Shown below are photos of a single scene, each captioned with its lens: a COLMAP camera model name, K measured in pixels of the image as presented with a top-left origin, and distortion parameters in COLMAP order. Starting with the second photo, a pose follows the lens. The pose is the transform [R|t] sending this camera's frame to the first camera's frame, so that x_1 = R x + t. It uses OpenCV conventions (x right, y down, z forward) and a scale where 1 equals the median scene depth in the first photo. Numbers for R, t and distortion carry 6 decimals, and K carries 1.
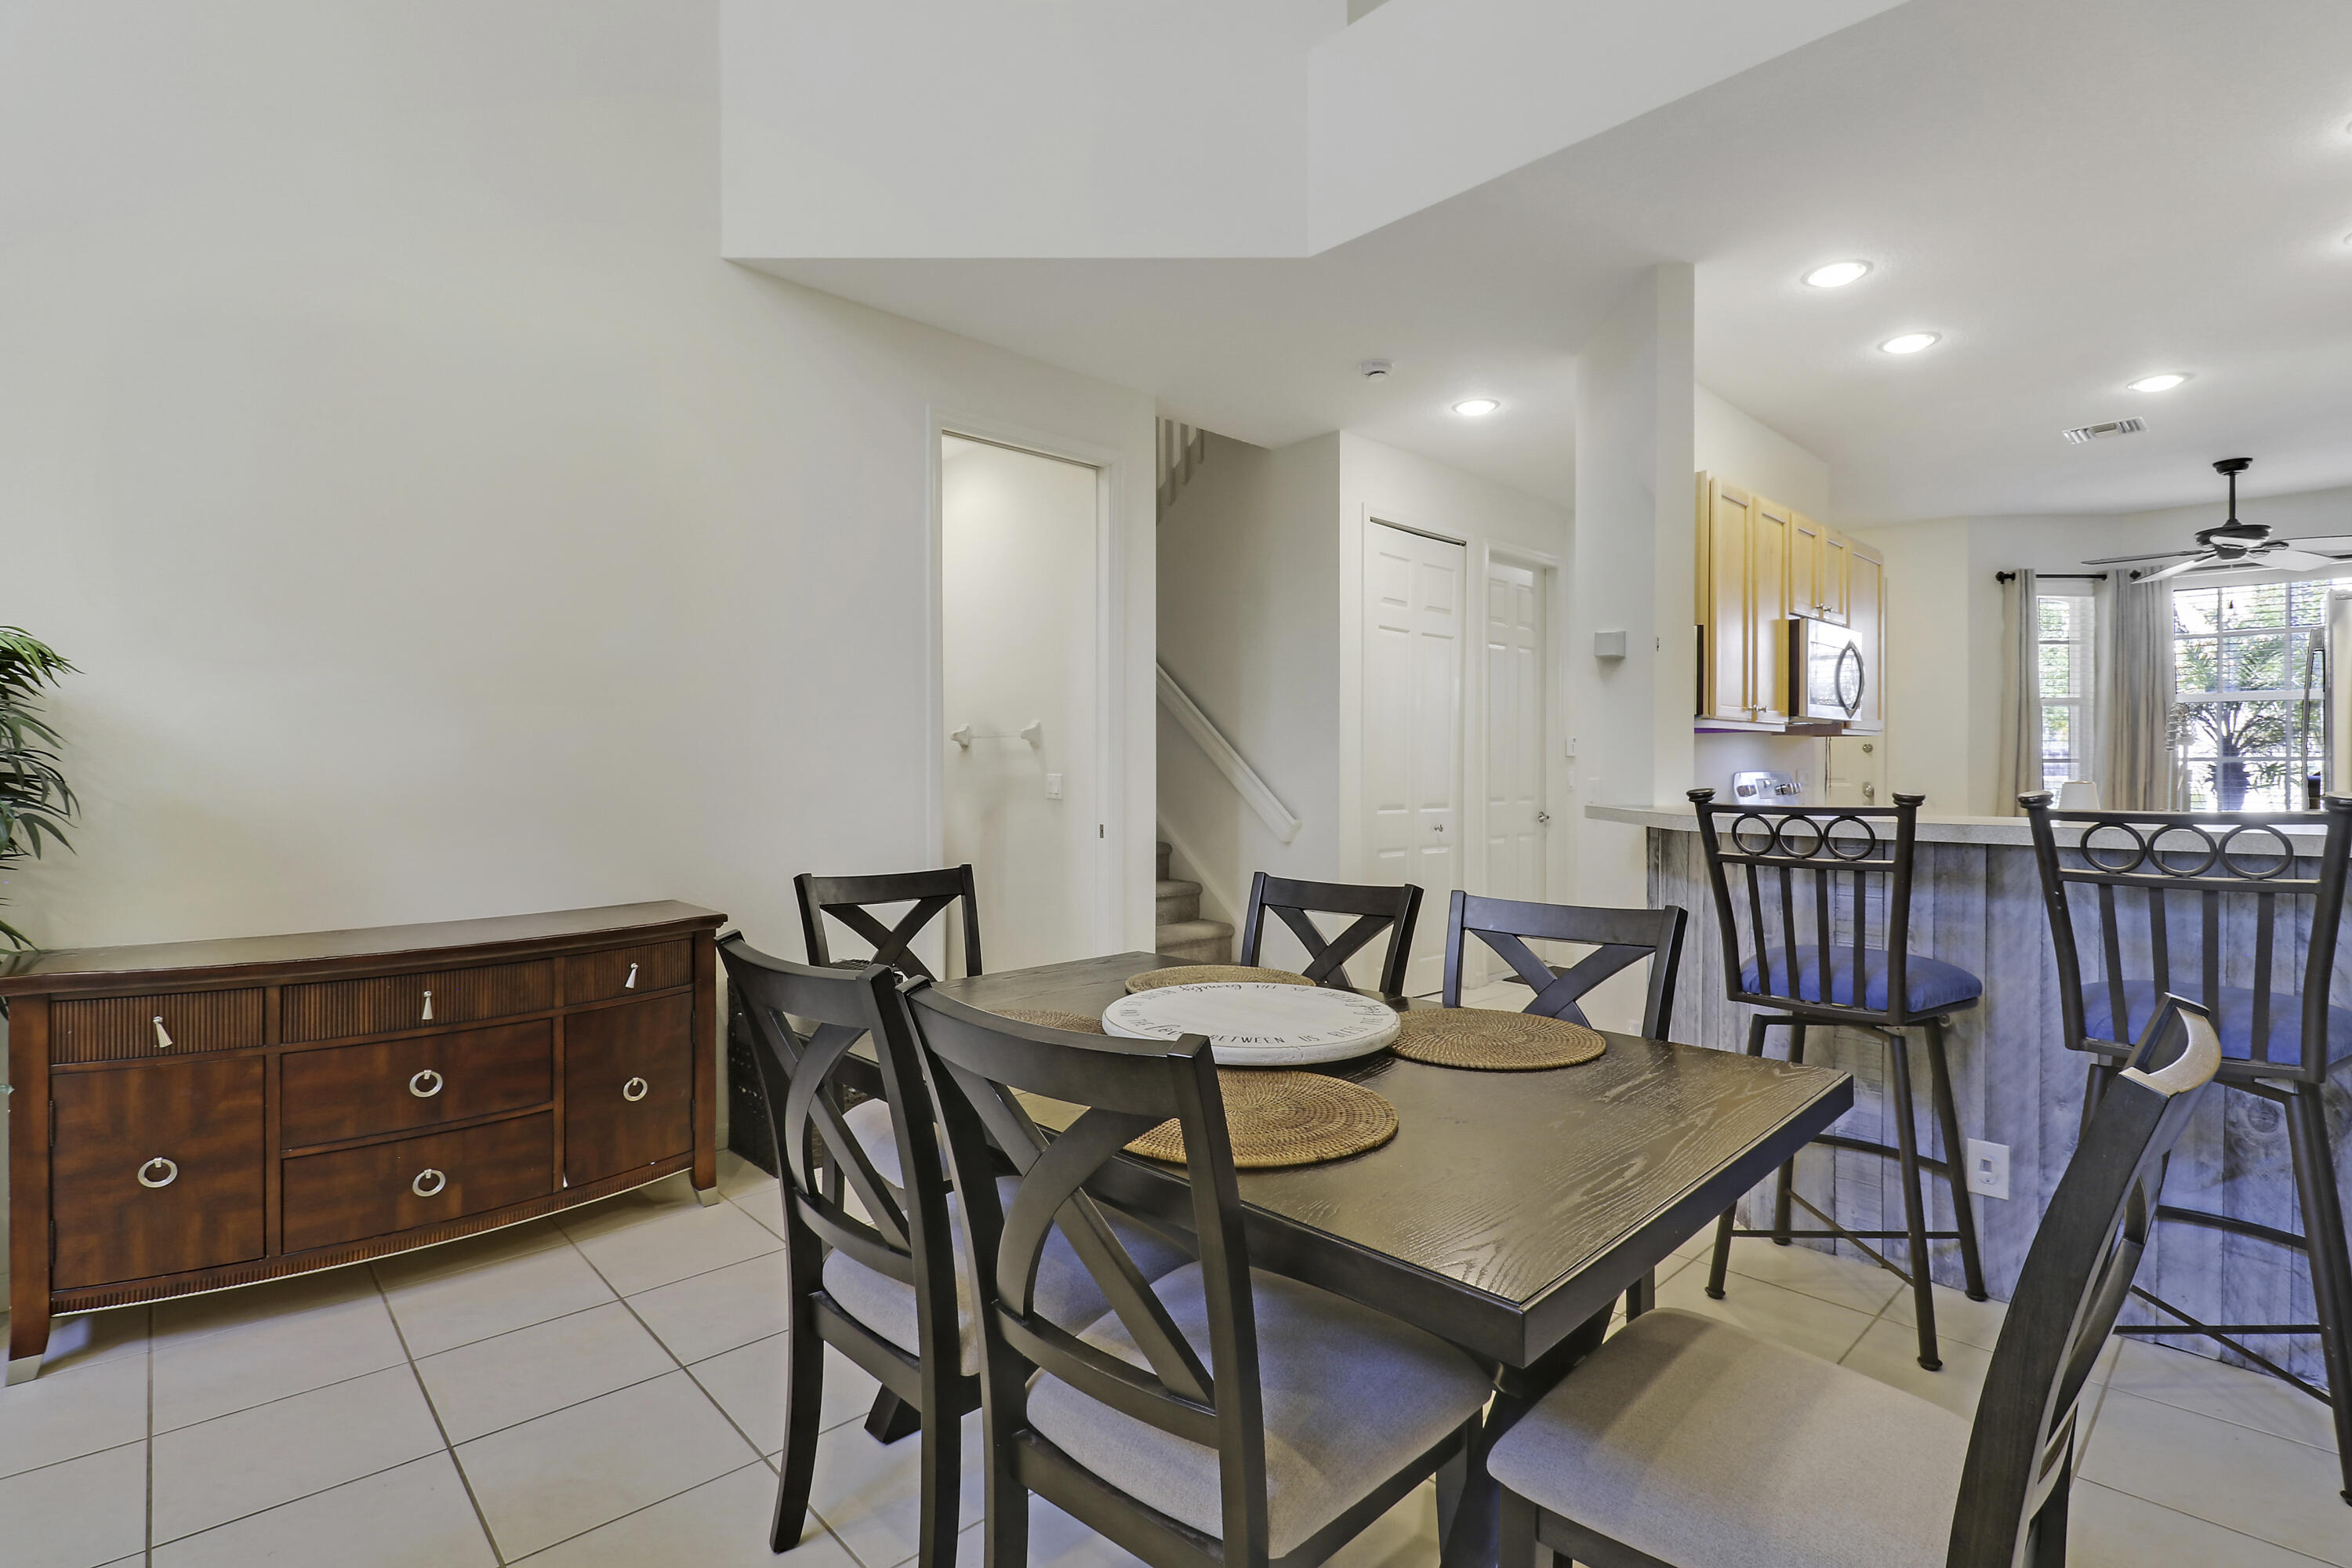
lens RADIAL K [[1140.3, 0, 1165.1], [0, 1140.3, 753.1], [0, 0, 1]] dist [0.001778, -0.016760]
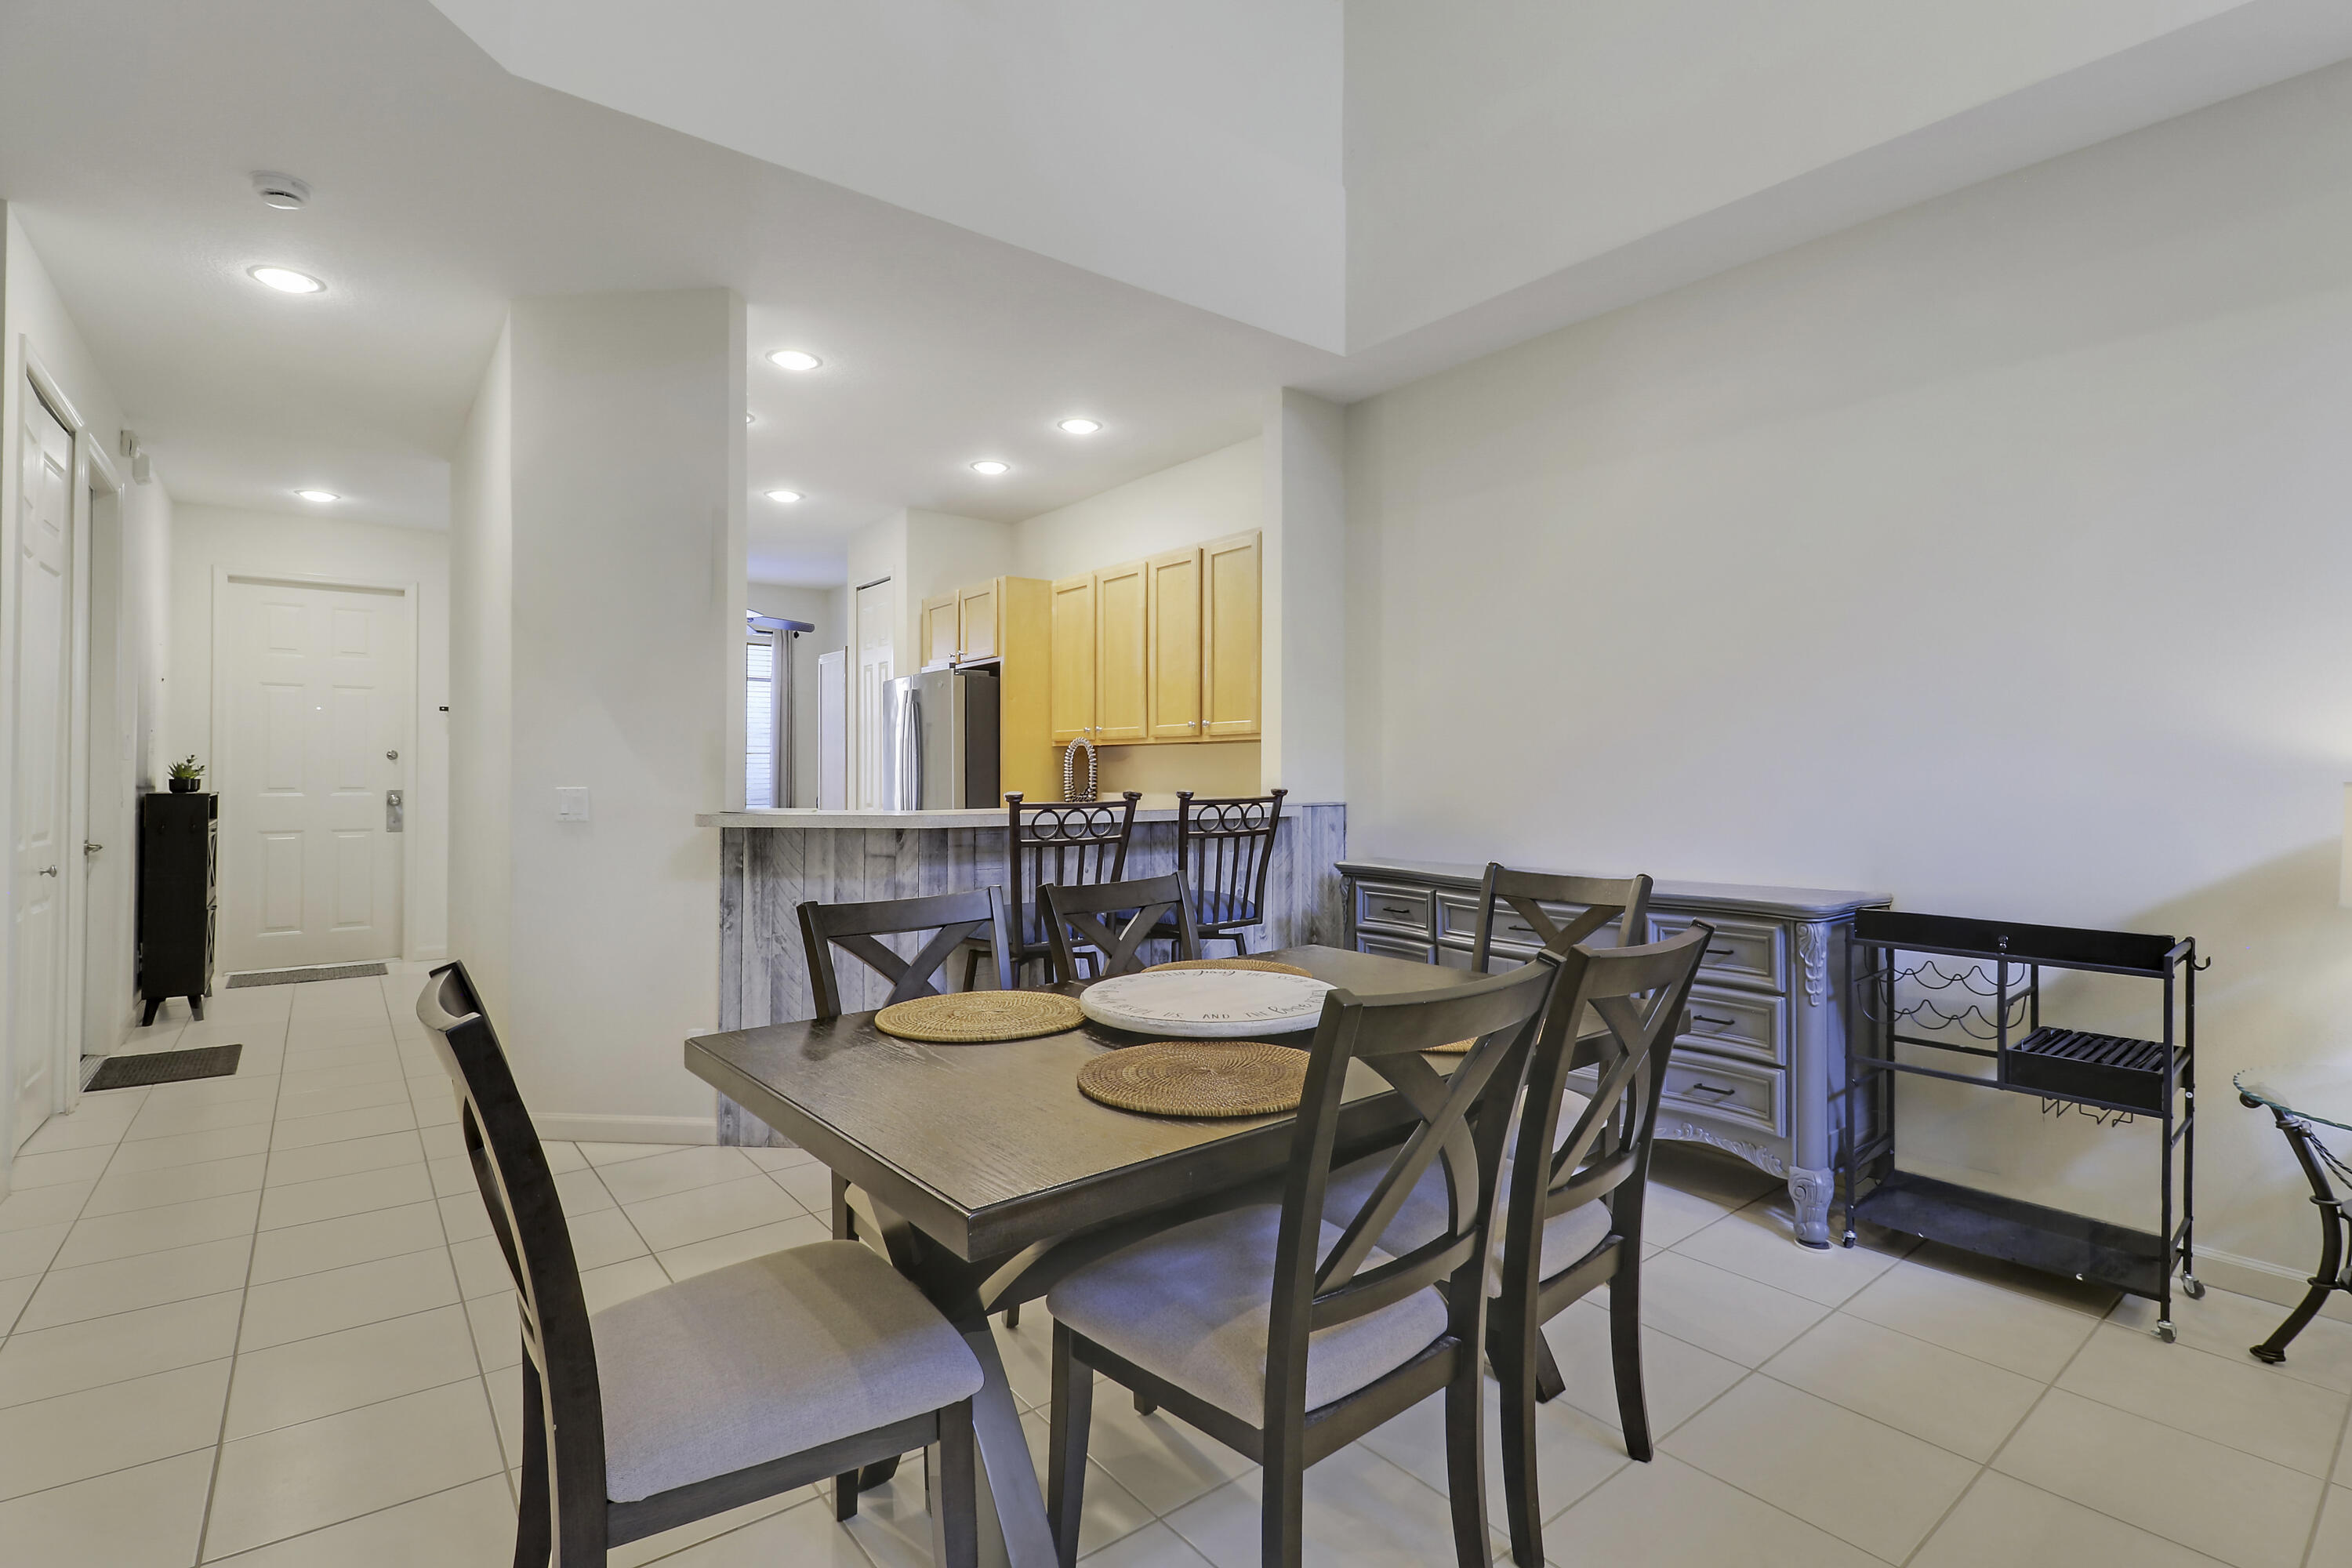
lens RADIAL K [[1112.4, 0, 1176.3], [0, 1112.4, 831.6], [0, 0, 1]] dist [0.000483, -0.015893]
pose [[0.071722, -0.054791, 0.995919, -0.805475], [-0.004530, 0.998462, 0.055257, 0.004973], [-0.997414, -0.008474, 0.071363, 0.760838]]
